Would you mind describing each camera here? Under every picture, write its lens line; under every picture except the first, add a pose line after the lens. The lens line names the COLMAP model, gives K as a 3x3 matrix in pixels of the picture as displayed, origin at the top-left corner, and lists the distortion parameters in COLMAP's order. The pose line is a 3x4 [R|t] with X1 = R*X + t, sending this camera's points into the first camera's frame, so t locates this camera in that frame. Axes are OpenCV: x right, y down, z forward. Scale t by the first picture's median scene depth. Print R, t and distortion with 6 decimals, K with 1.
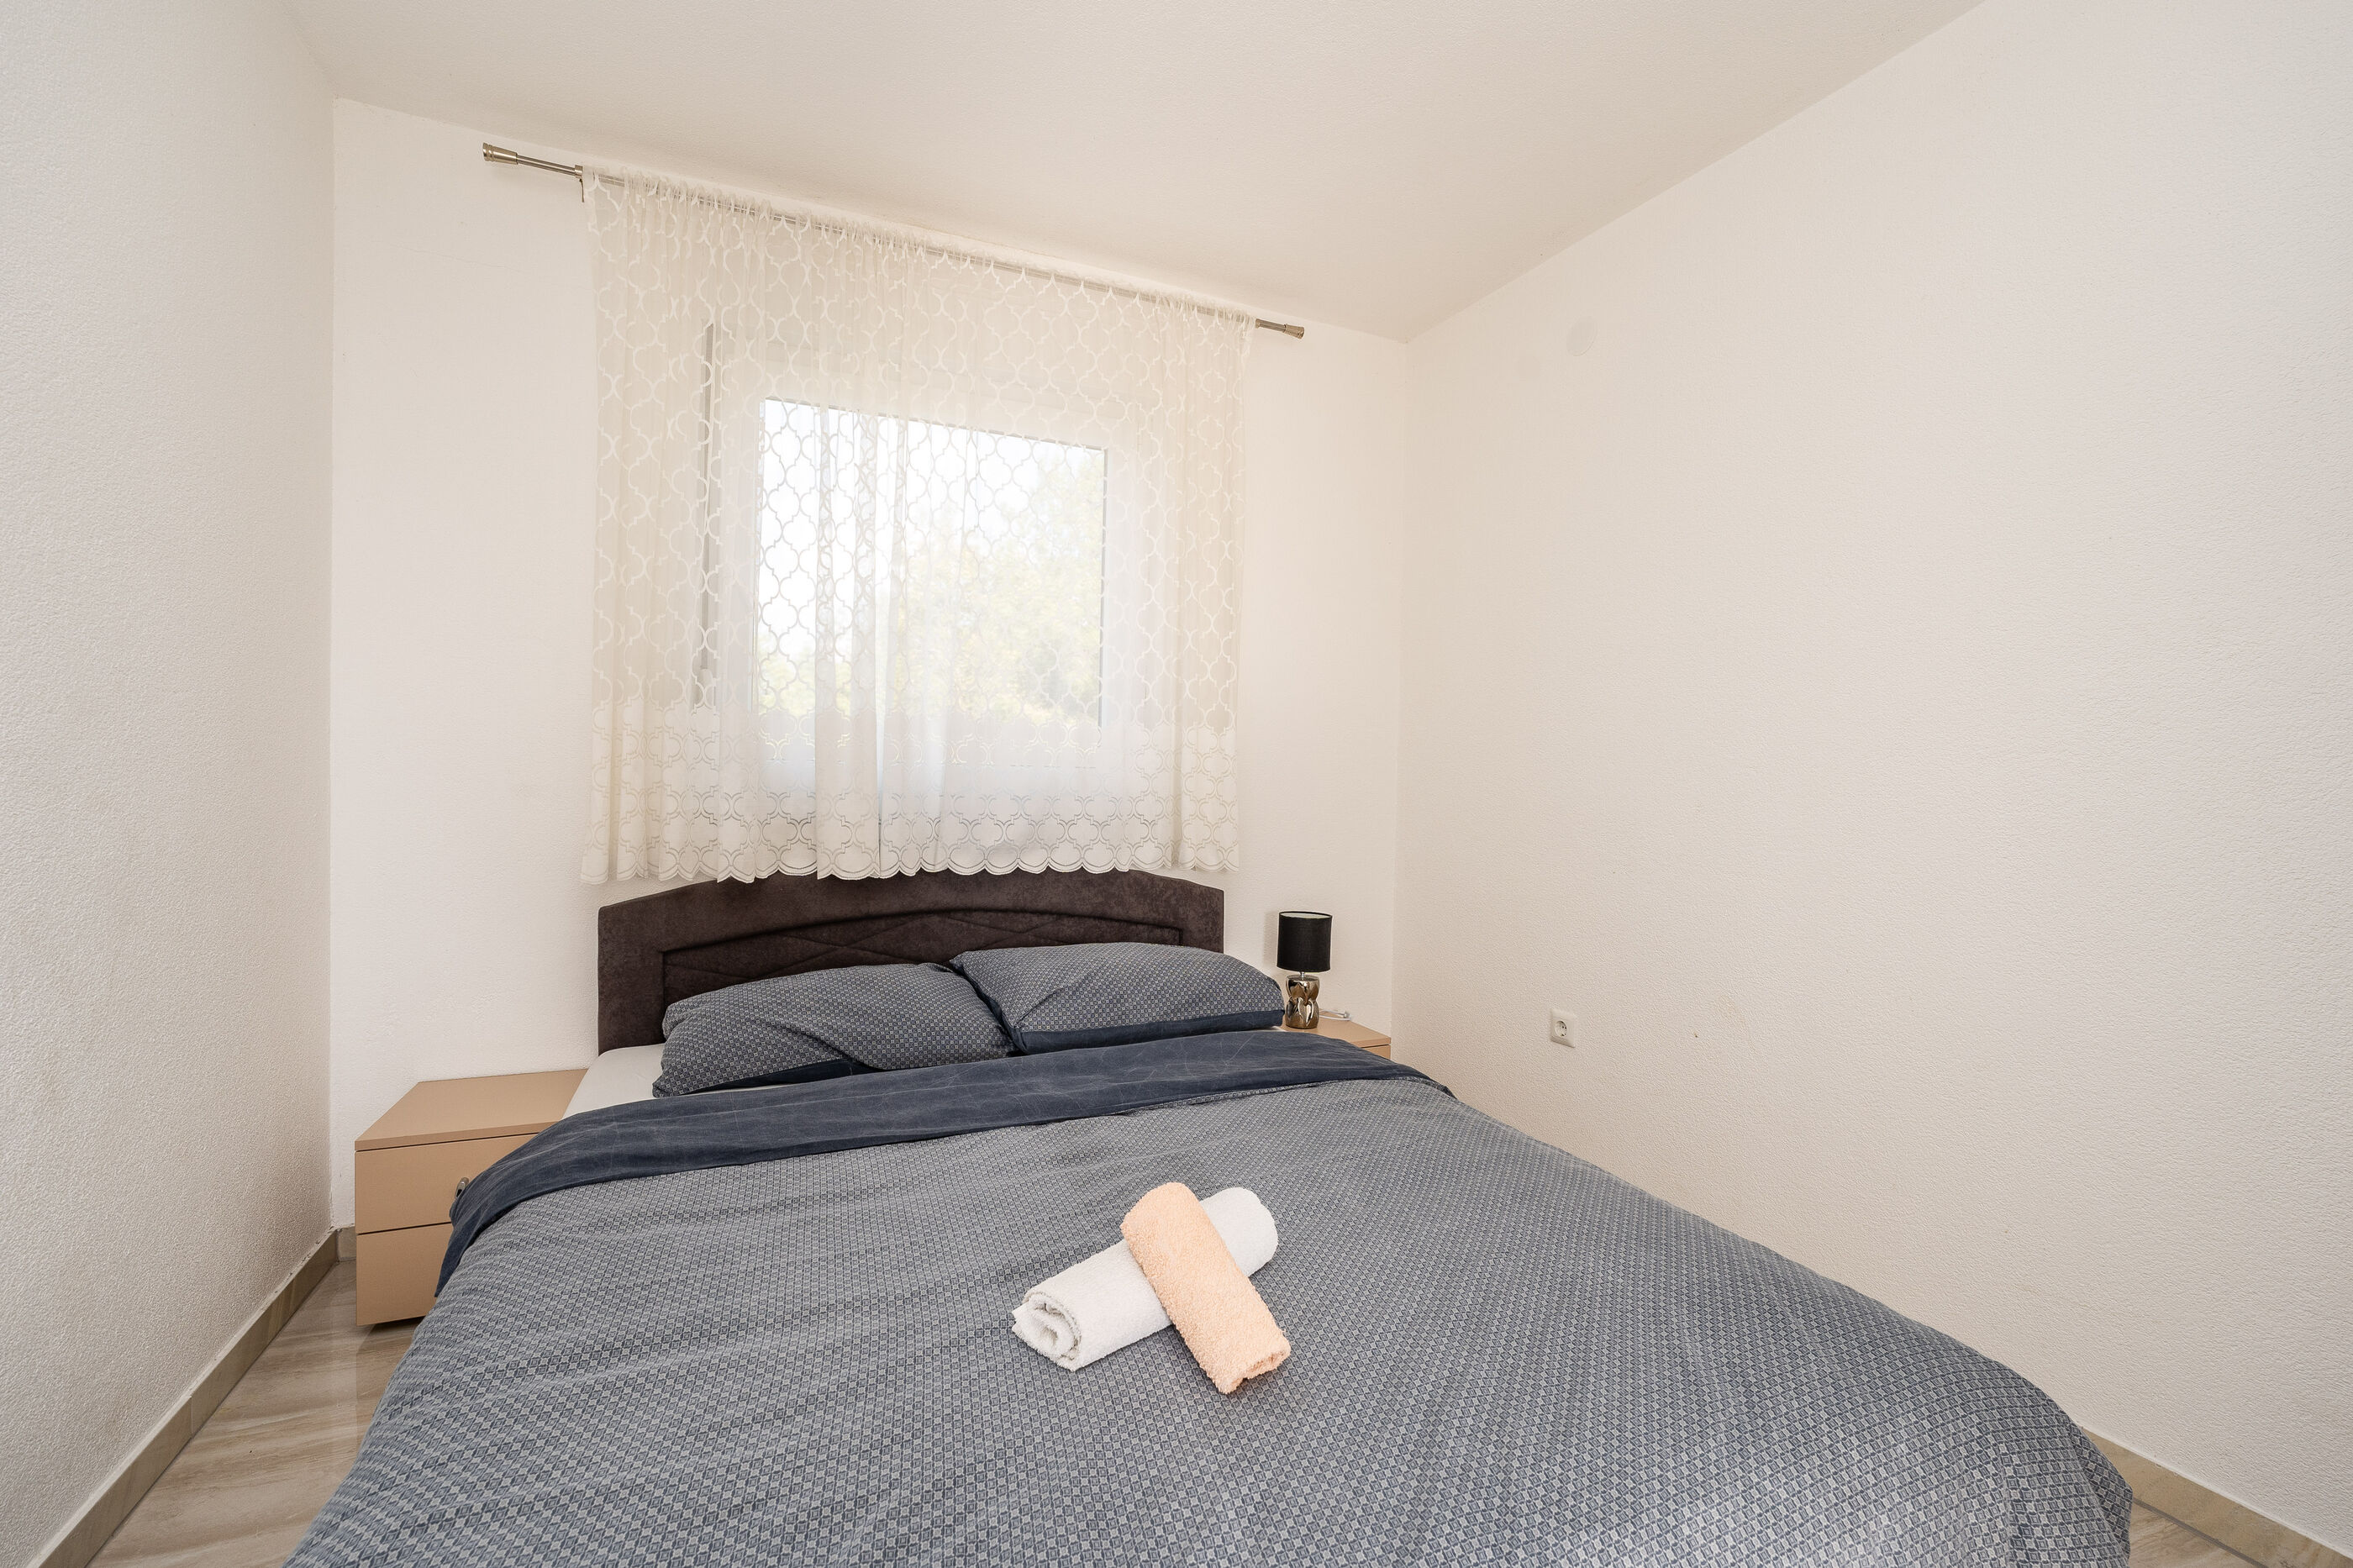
lens RADIAL K [[993.1, 0, 1176.4], [0, 993.1, 776.7], [0, 0, 1]] dist [-0.022197, 0.001590]
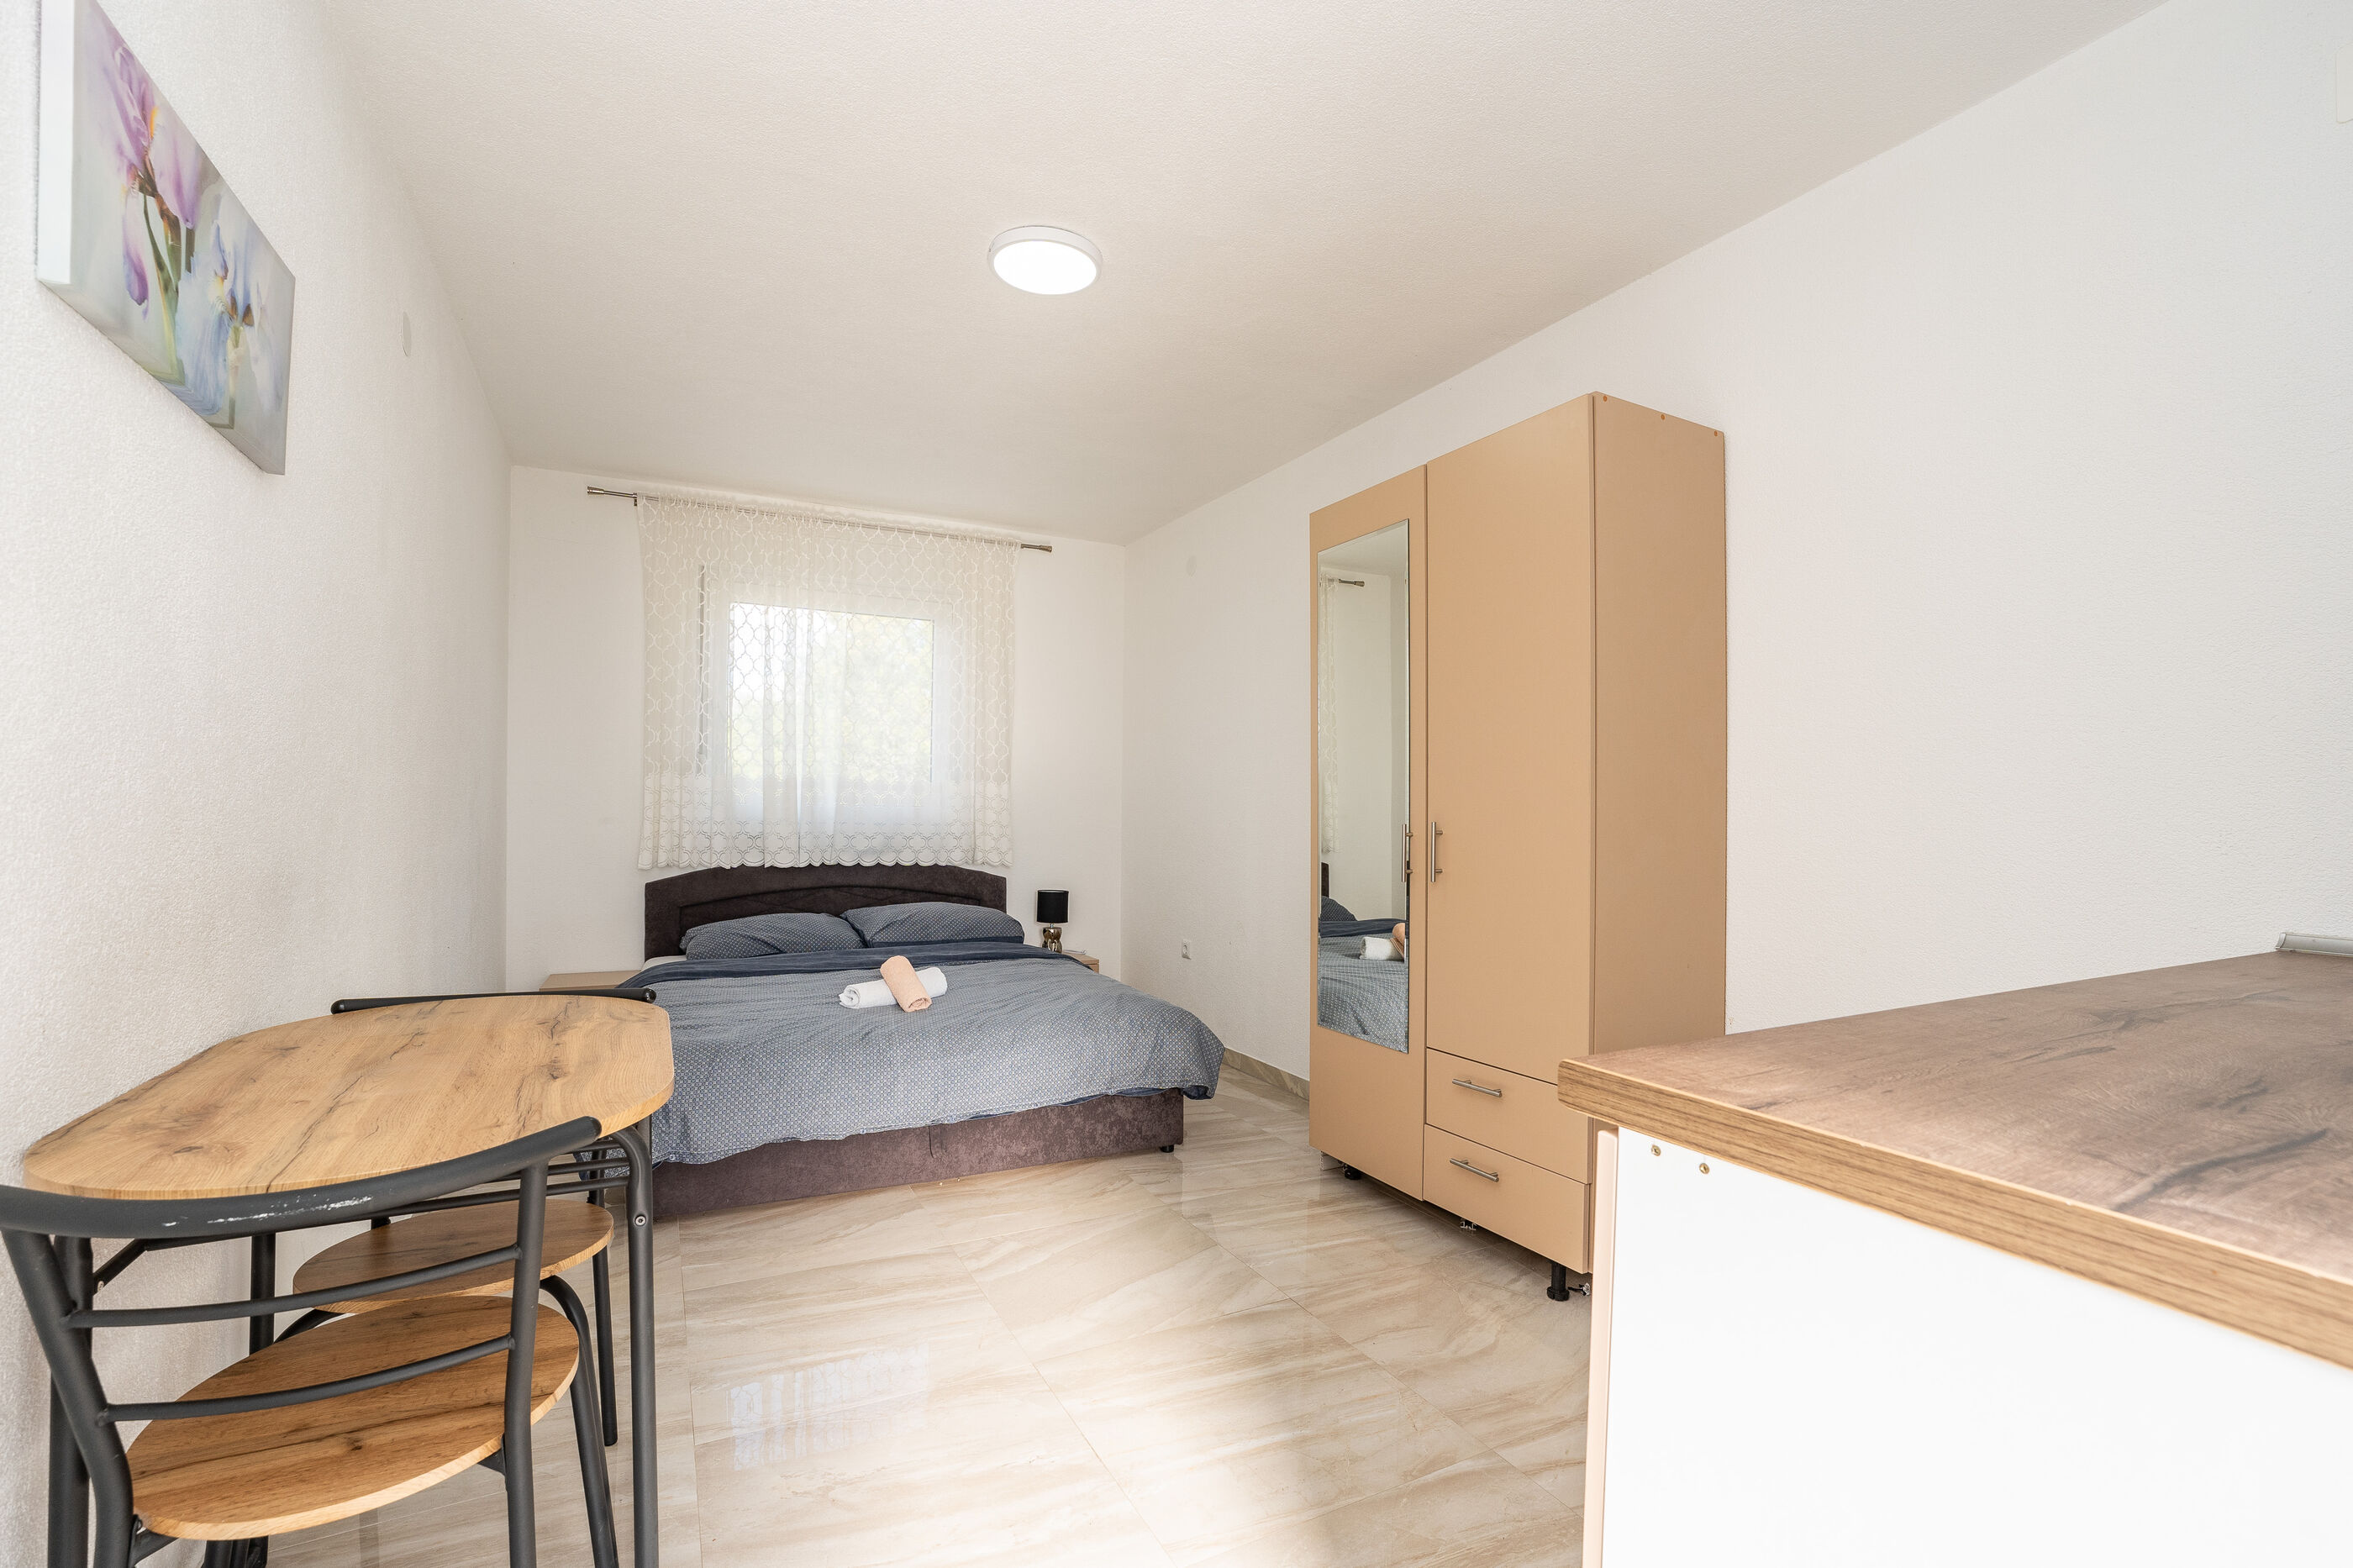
lens RADIAL K [[993.1, 0, 1173.2], [0, 993.1, 812.7], [0, 0, 1]] dist [-0.022197, 0.001590]
pose [[0.998475, -0.008397, 0.054558, 0.284580], [0.008546, 0.999960, -0.002505, 0.011522], [-0.054535, 0.002967, 0.998507, -0.844481]]
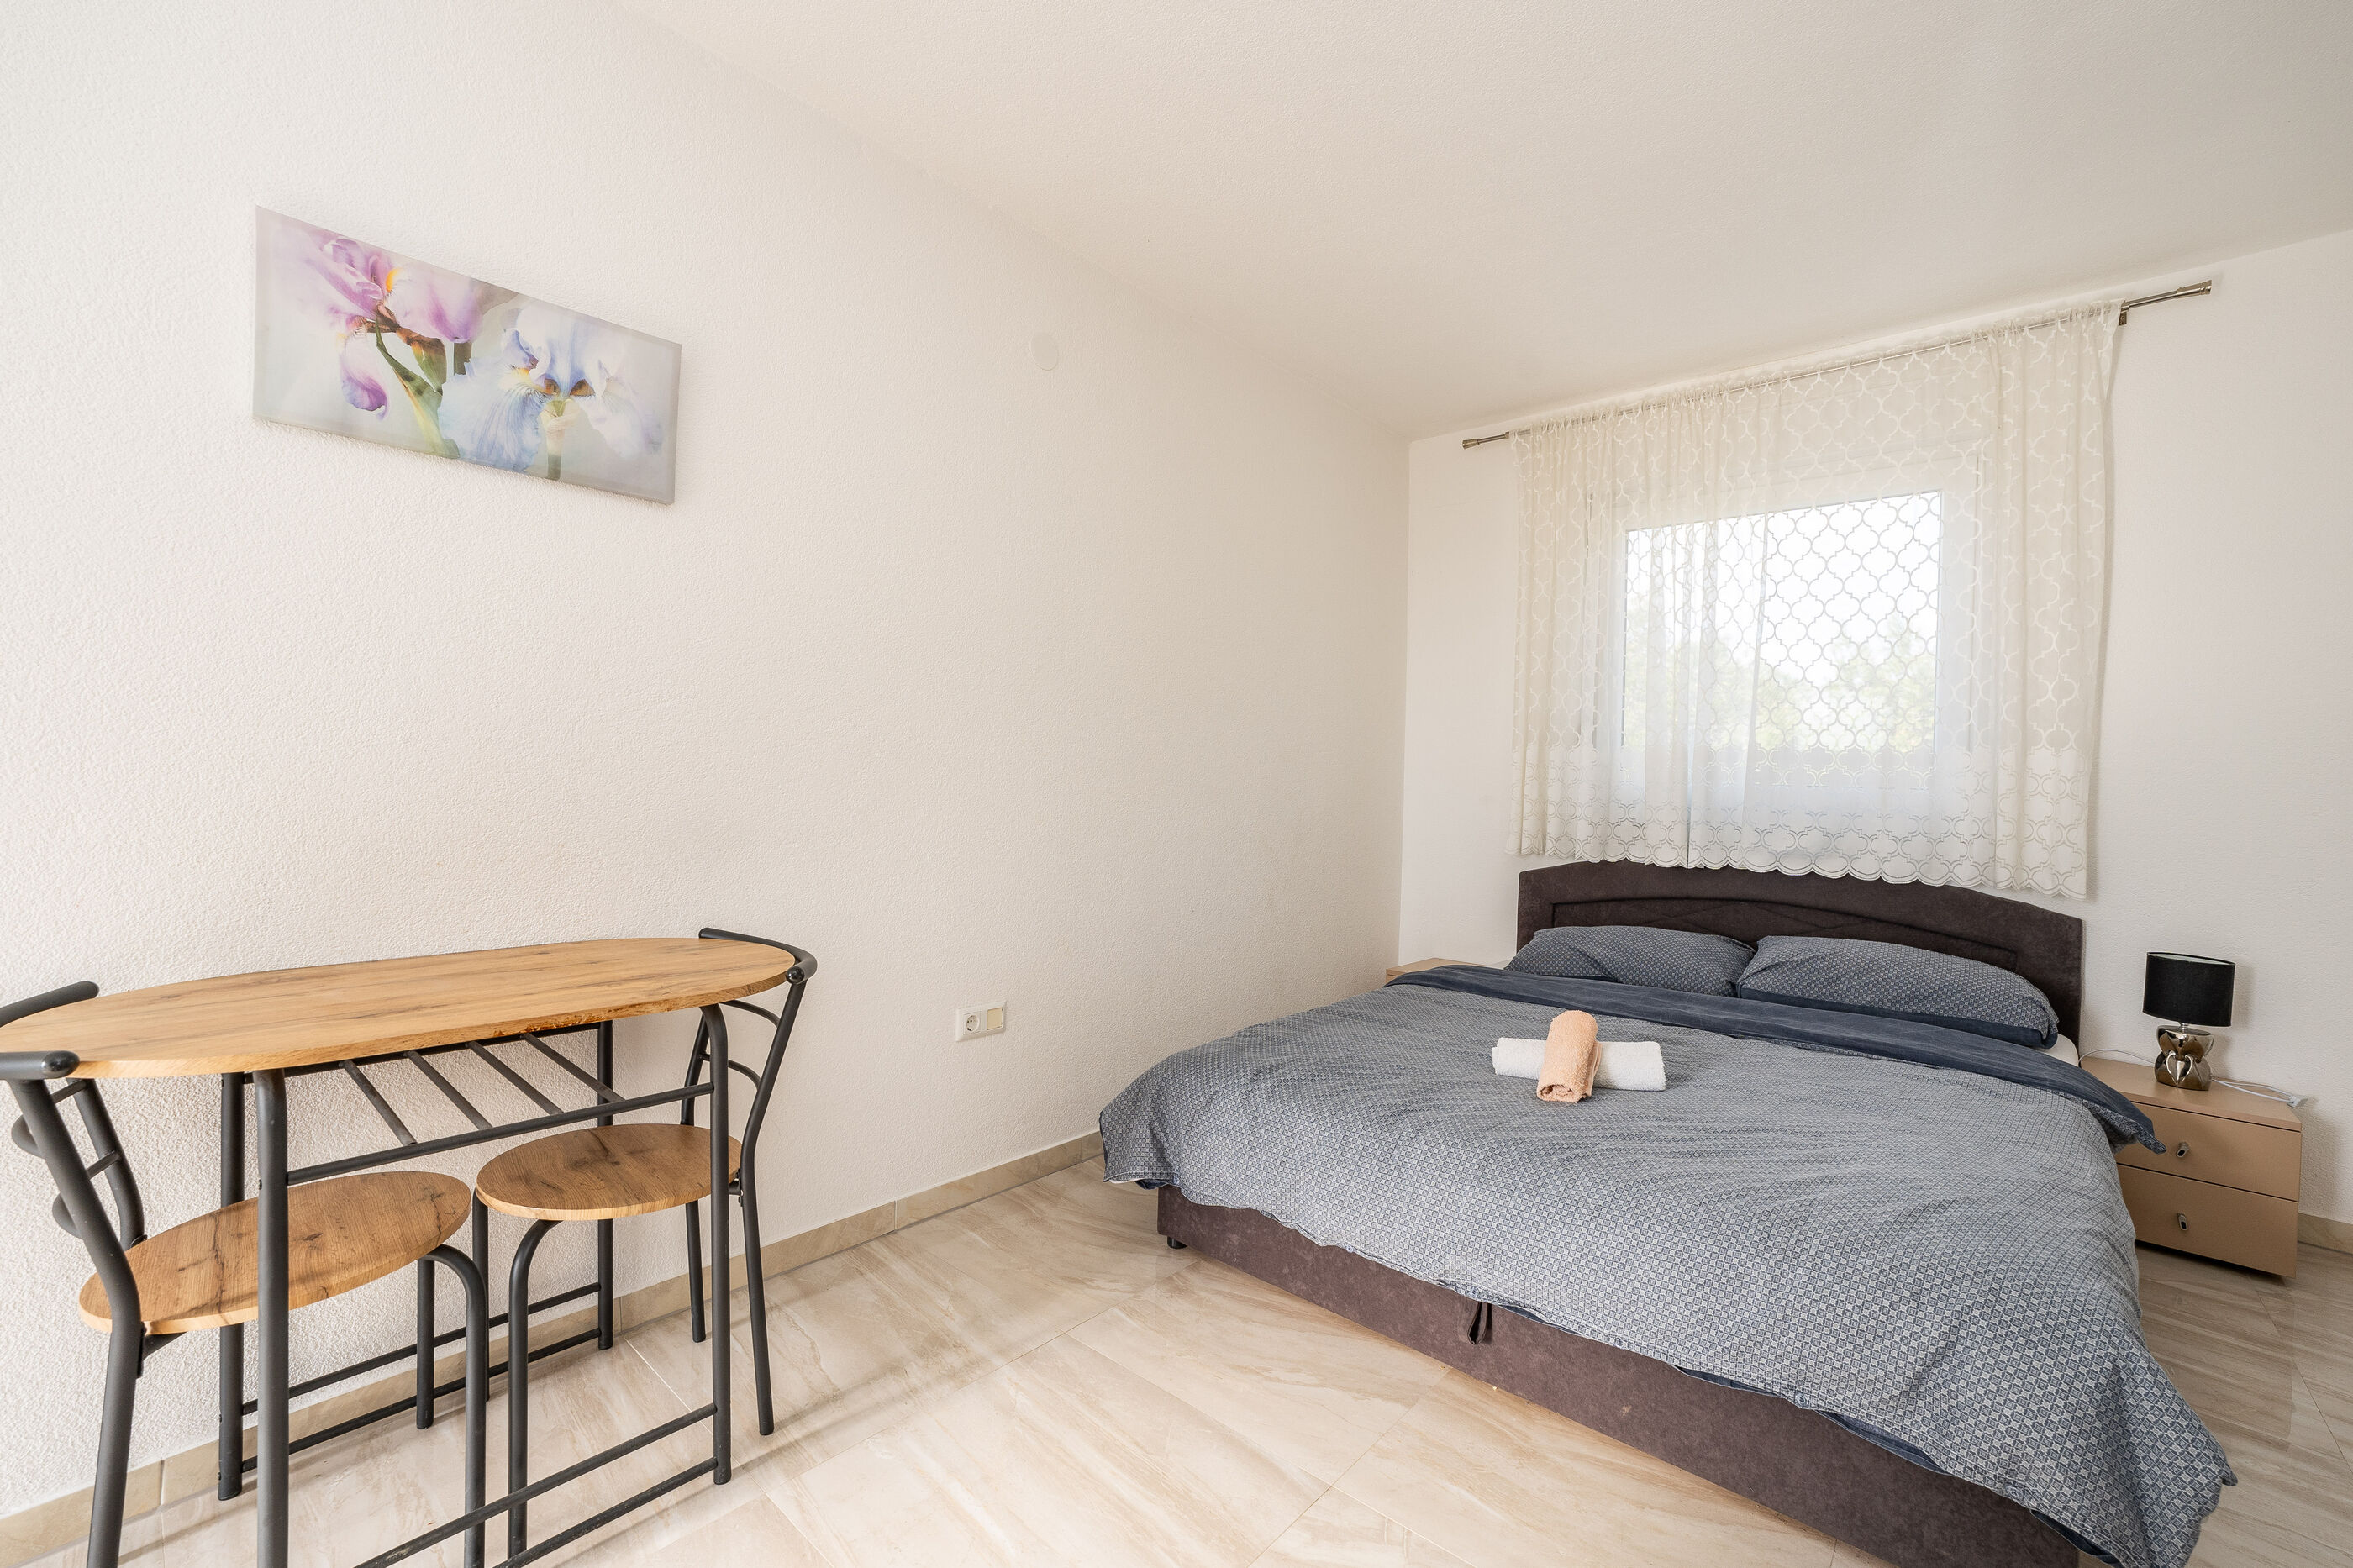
lens RADIAL K [[993.1, 0, 1173.7], [0, 993.1, 778.7], [0, 0, 1]] dist [-0.022197, 0.001590]
pose [[0.416061, -0.006581, -0.909313, 0.619815], [-0.020362, 0.999656, -0.016551, 0.015951], [0.909109, 0.025402, 0.415784, -0.199202]]
